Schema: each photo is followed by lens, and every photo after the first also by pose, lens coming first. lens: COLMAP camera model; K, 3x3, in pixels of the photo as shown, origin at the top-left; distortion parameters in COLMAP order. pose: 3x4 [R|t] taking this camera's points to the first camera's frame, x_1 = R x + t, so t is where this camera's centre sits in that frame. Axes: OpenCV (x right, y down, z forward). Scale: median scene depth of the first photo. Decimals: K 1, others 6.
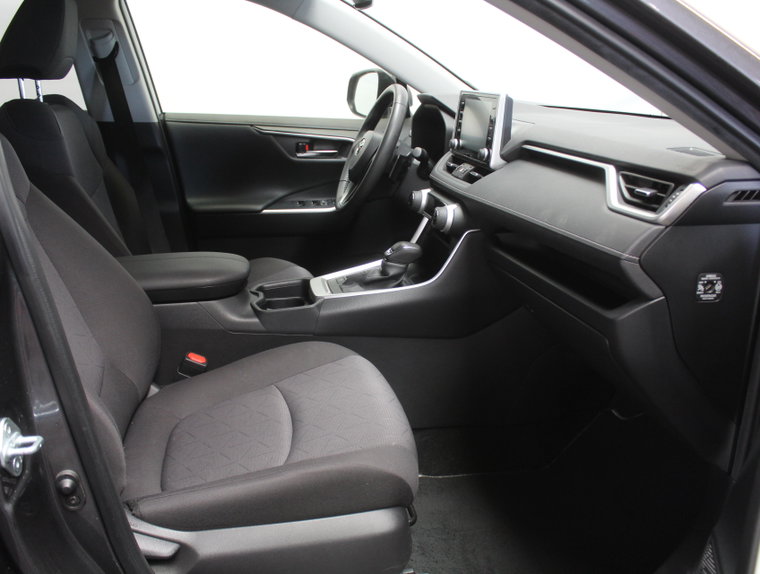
lens RADIAL K [[730.3, 0, 380.0], [0, 730.3, 287.0], [0, 0, 1]] dist [-0.169826, 0.152346]
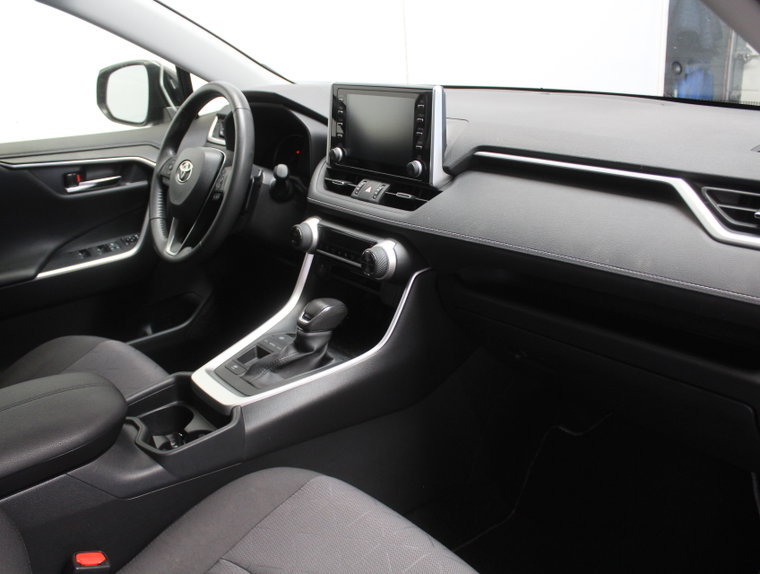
lens RADIAL K [[695.9, 0, 380.0], [0, 695.9, 287.0], [0, 0, 1]] dist [-0.146074, 0.020623]
pose [[0.872073, -0.214990, 0.439623, -0.209343], [0.188139, 0.976581, 0.104373, -0.129463], [-0.451767, -0.008311, 0.892097, 0.327361]]
